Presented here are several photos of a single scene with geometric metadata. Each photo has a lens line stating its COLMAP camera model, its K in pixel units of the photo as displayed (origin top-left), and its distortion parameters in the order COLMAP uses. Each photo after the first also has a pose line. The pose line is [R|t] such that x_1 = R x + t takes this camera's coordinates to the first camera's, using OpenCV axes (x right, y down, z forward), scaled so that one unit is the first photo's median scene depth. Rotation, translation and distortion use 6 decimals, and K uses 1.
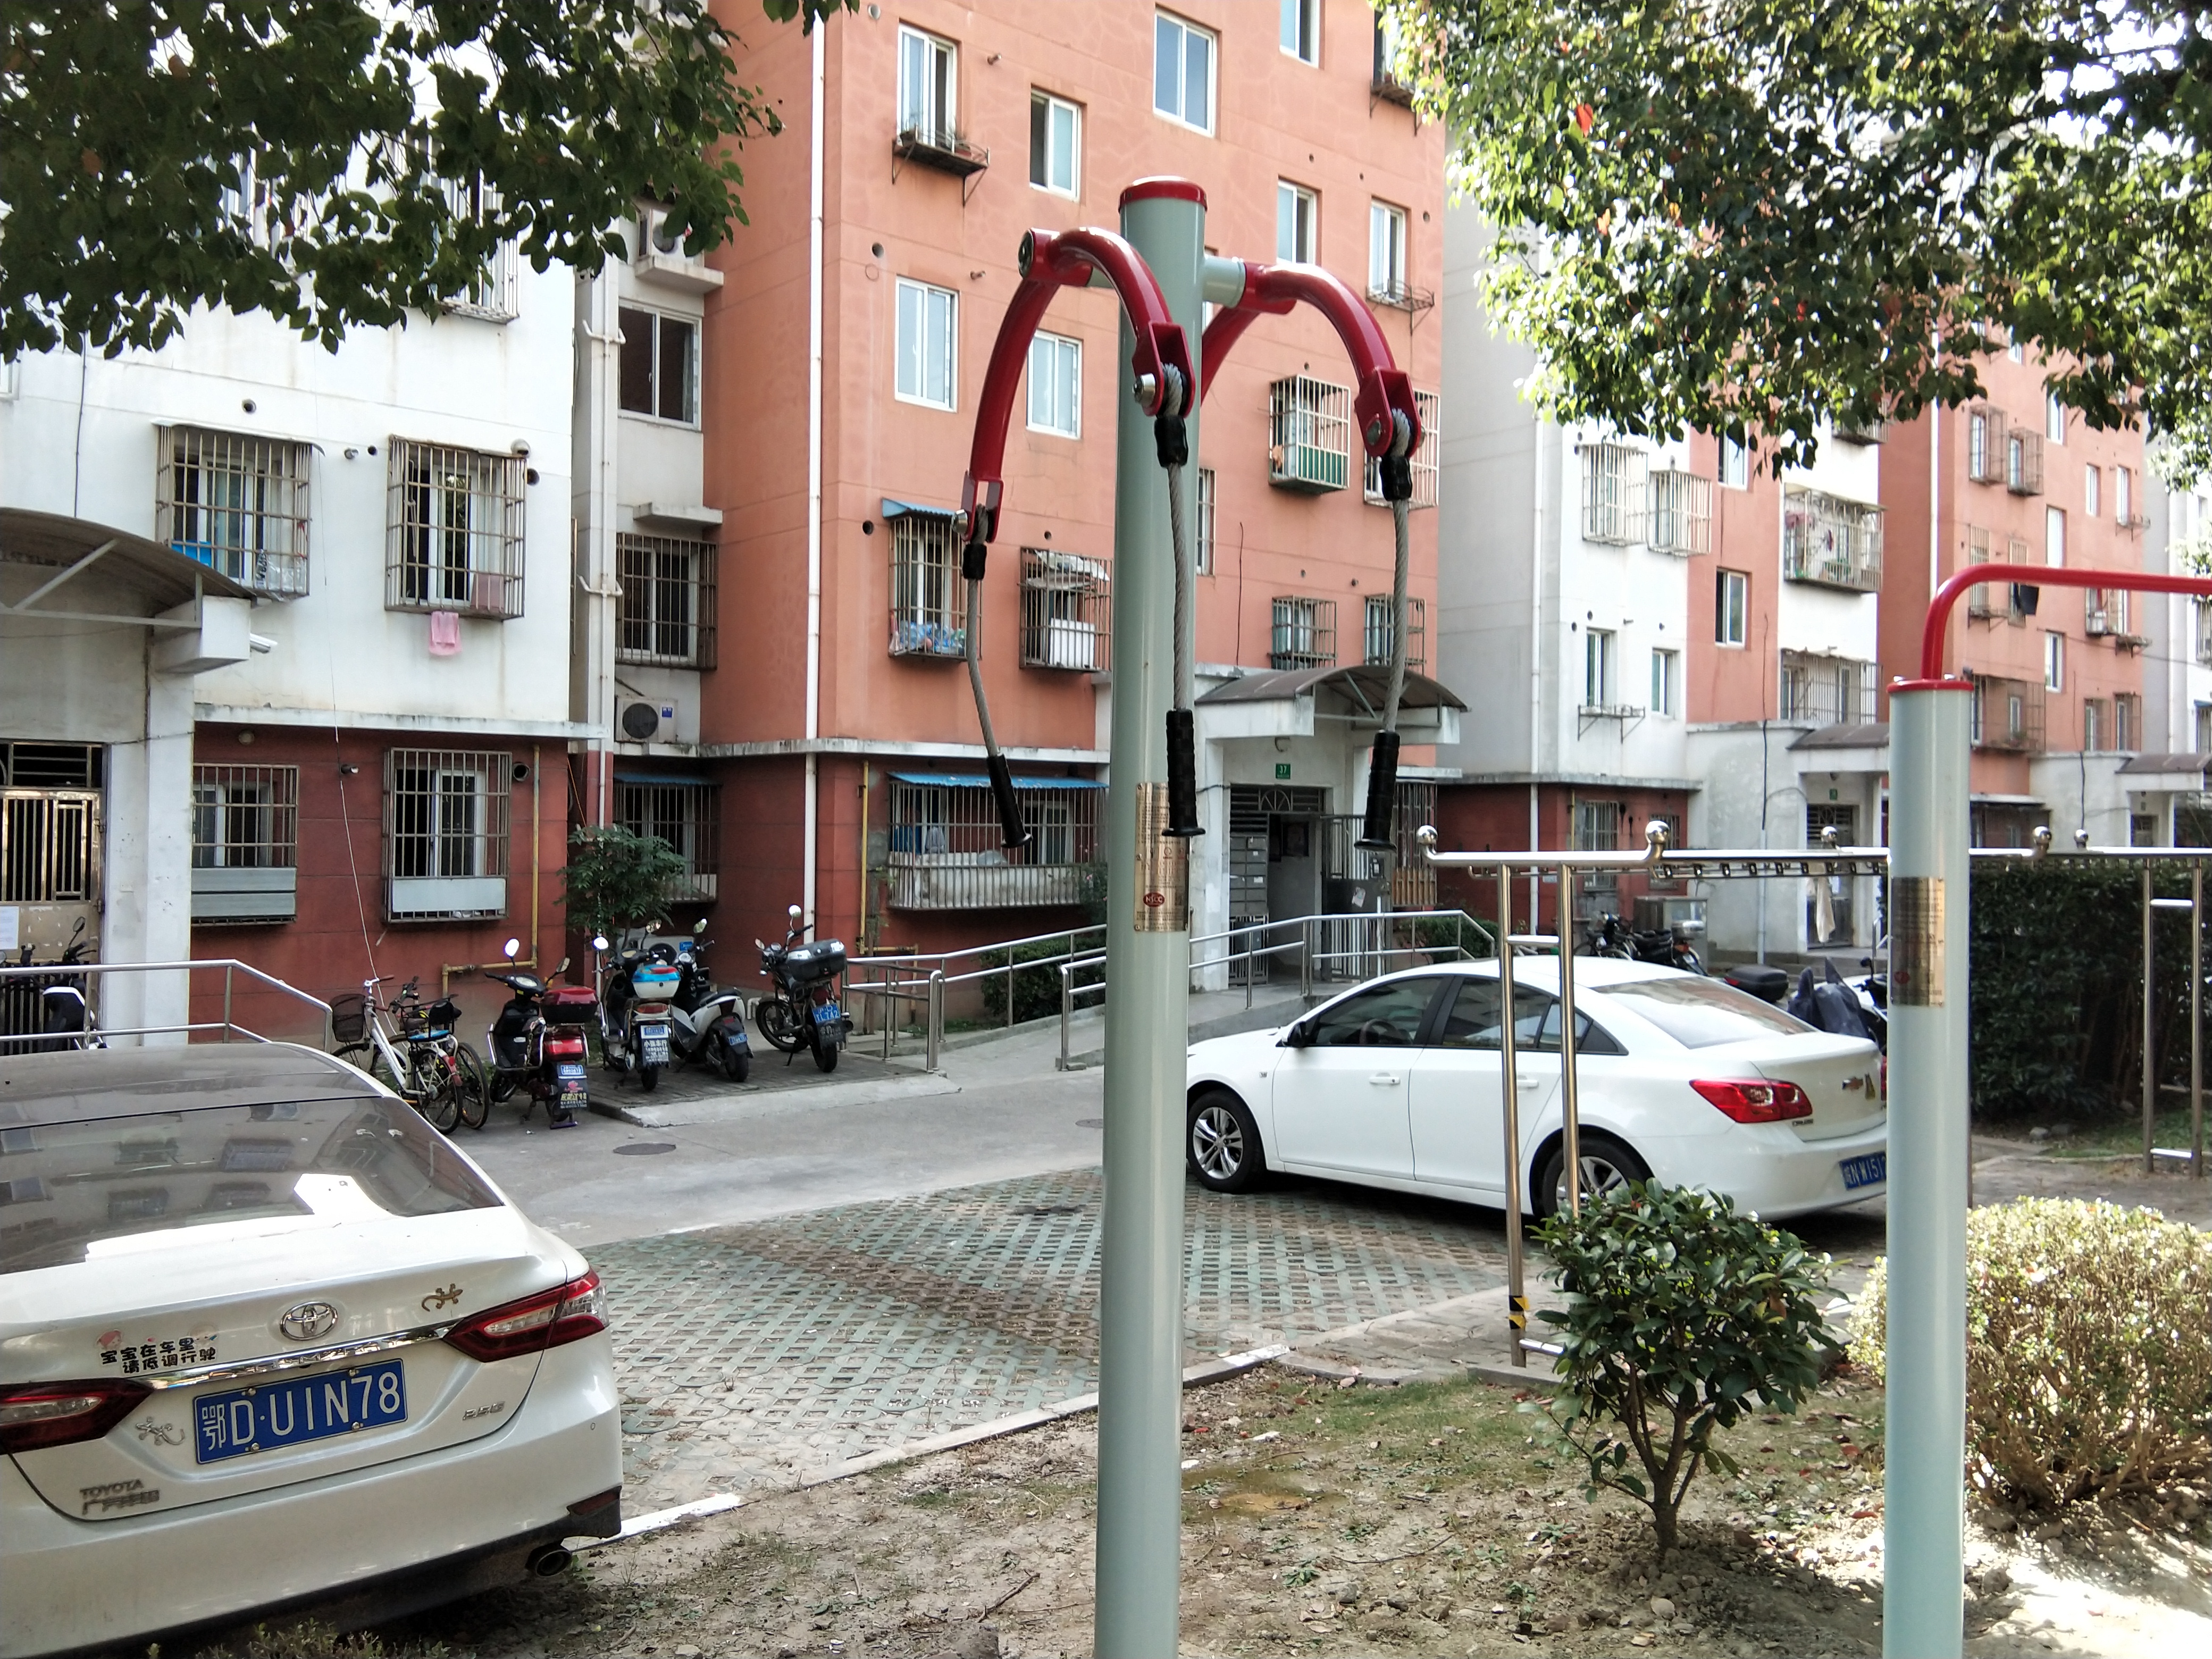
lens RADIAL K [[1729.6, 0, 1077.5], [0, 1729.6, 816.7], [0, 0, 1]] dist [0.103123, -0.153910]
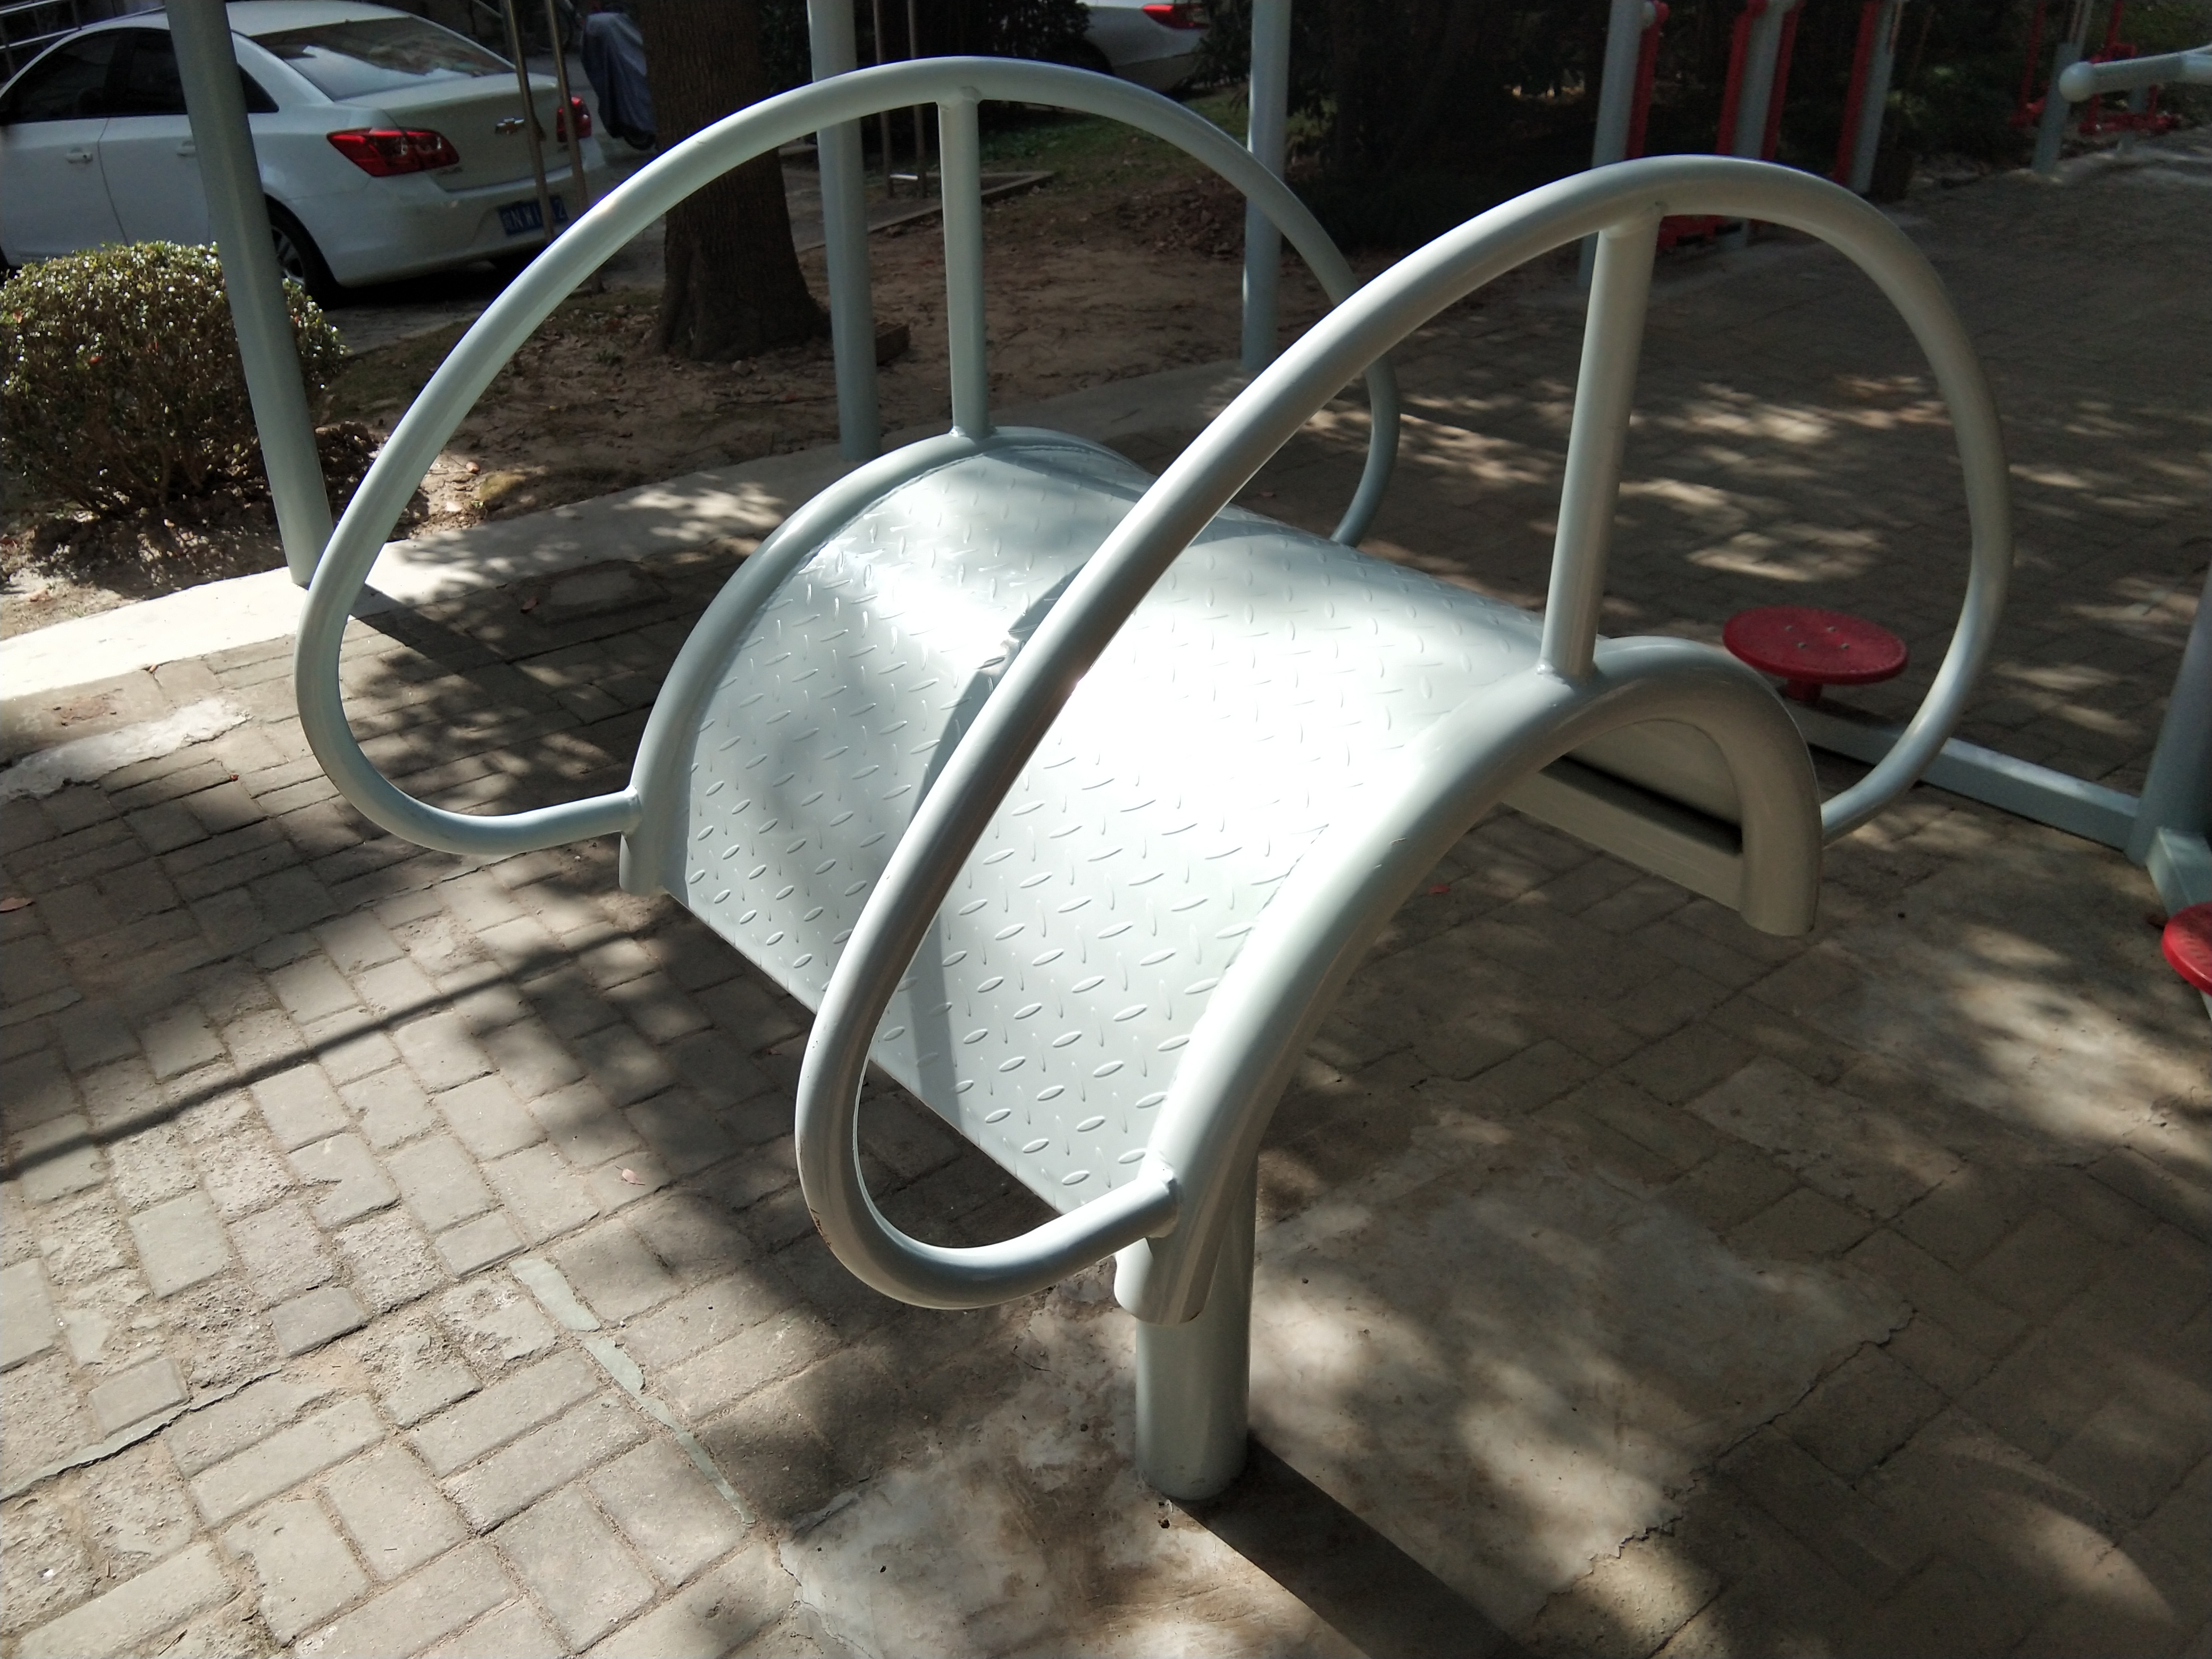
lens RADIAL K [[1729.6, 0, 1077.5], [0, 1729.6, 816.7], [0, 0, 1]] dist [0.103123, -0.153910]
pose [[0.939948, -0.177523, 0.291520, 0.161409], [0.010115, 0.868212, 0.496090, -0.001491], [-0.341169, -0.463350, 0.817870, -0.056007]]
